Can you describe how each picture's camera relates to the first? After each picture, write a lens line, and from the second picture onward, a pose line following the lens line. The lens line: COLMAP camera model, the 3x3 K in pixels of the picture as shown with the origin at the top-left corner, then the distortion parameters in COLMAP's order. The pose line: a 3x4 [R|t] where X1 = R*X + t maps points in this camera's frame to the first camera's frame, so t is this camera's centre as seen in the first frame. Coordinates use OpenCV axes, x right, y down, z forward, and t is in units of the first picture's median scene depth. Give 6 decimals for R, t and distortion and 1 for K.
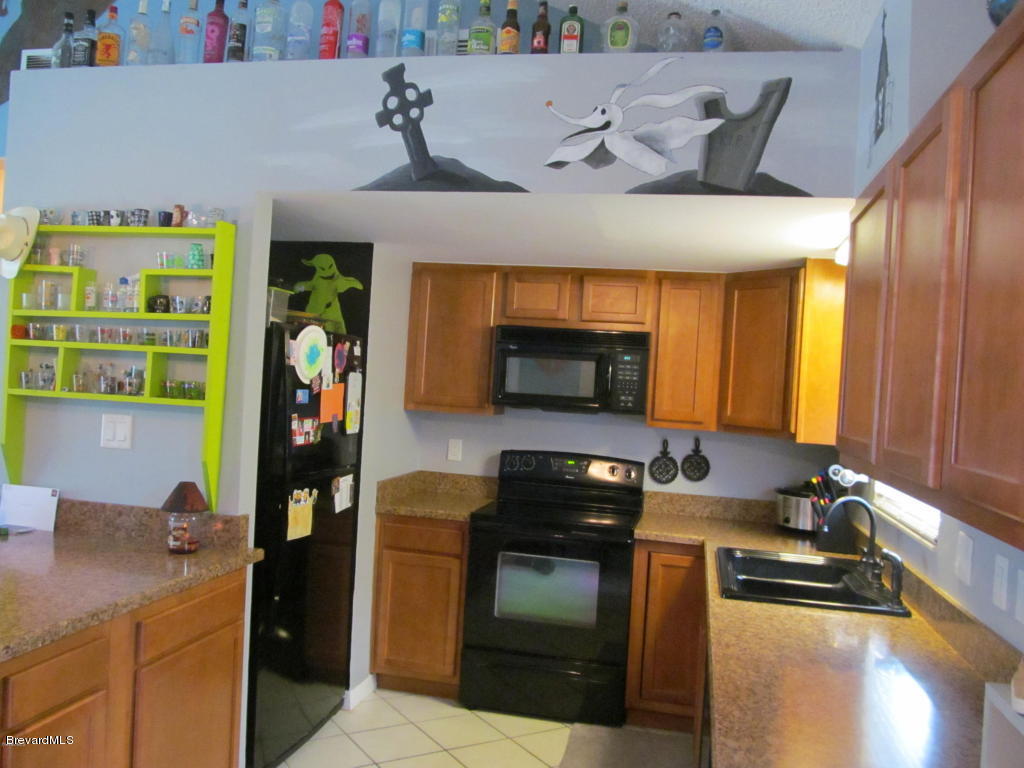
lens RADIAL K [[849.7, 0, 492.9], [0, 849.7, 379.7], [0, 0, 1]] dist [-0.050598, 0.011452]
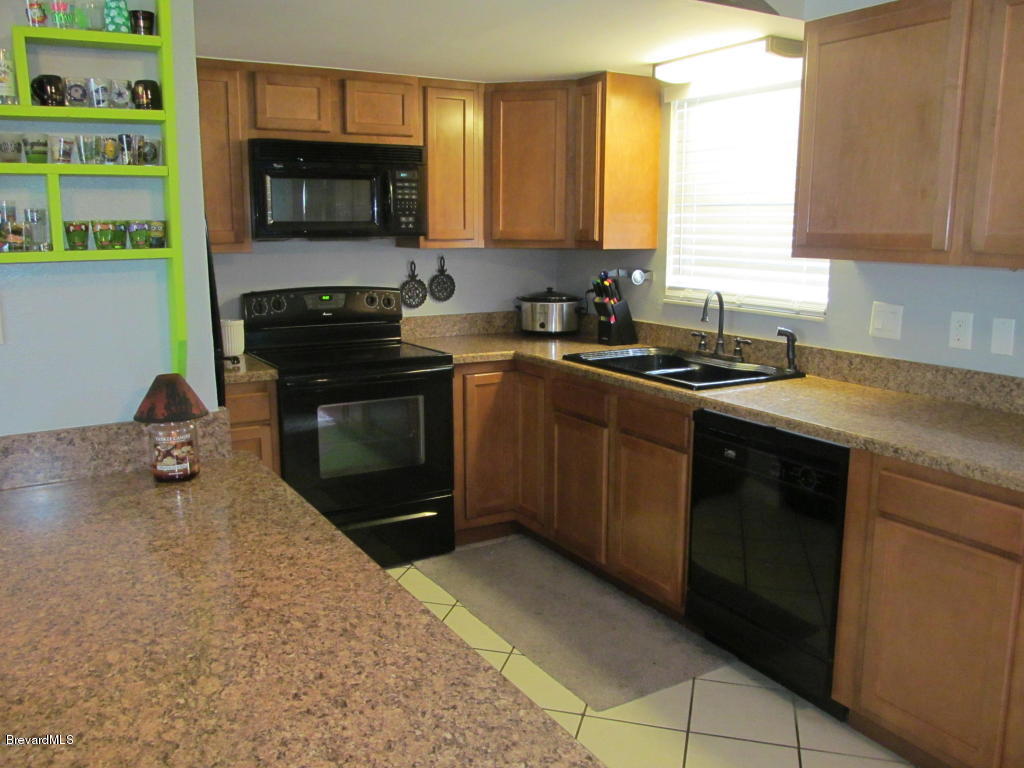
lens RADIAL K [[849.7, 0, 492.9], [0, 849.7, 379.7], [0, 0, 1]] dist [-0.050598, 0.011452]
pose [[0.746410, -0.178364, 0.641138, -0.419845], [0.047401, 0.975216, 0.216120, -0.002993], [-0.663796, -0.130923, 0.736366, 0.247215]]
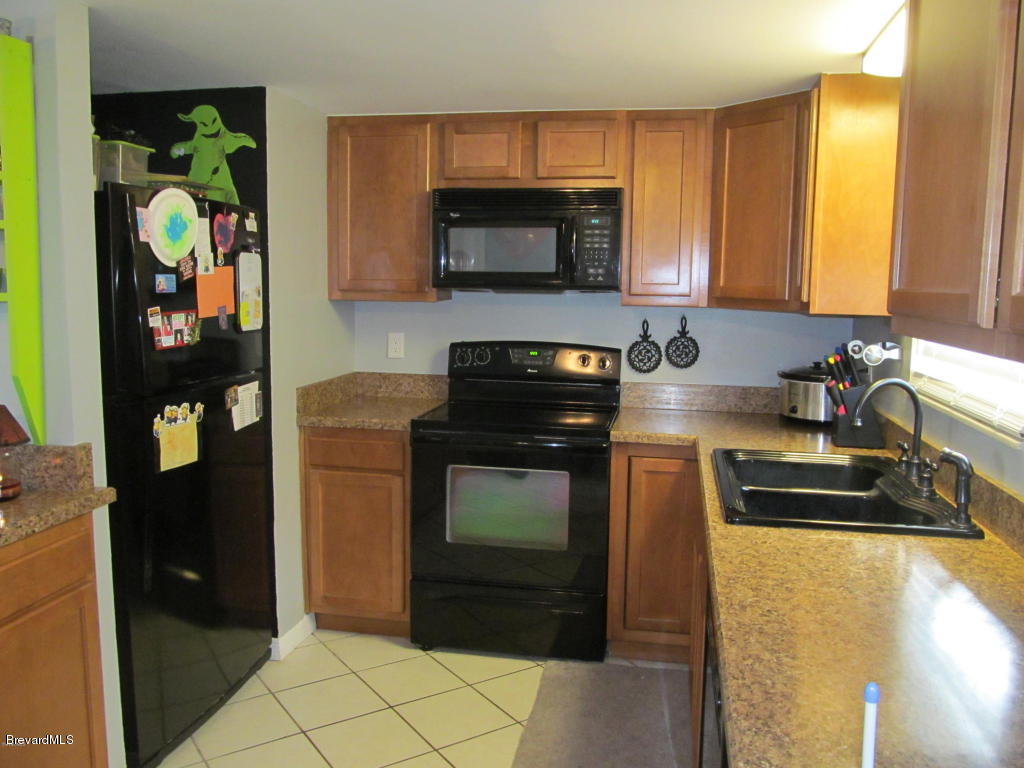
lens RADIAL K [[849.7, 0, 492.9], [0, 849.7, 379.7], [0, 0, 1]] dist [-0.050598, 0.011452]
pose [[0.998523, -0.051199, 0.018152, 0.040778], [0.048632, 0.991436, 0.121201, 0.023040], [-0.024202, -0.120139, 0.992462, 0.192946]]
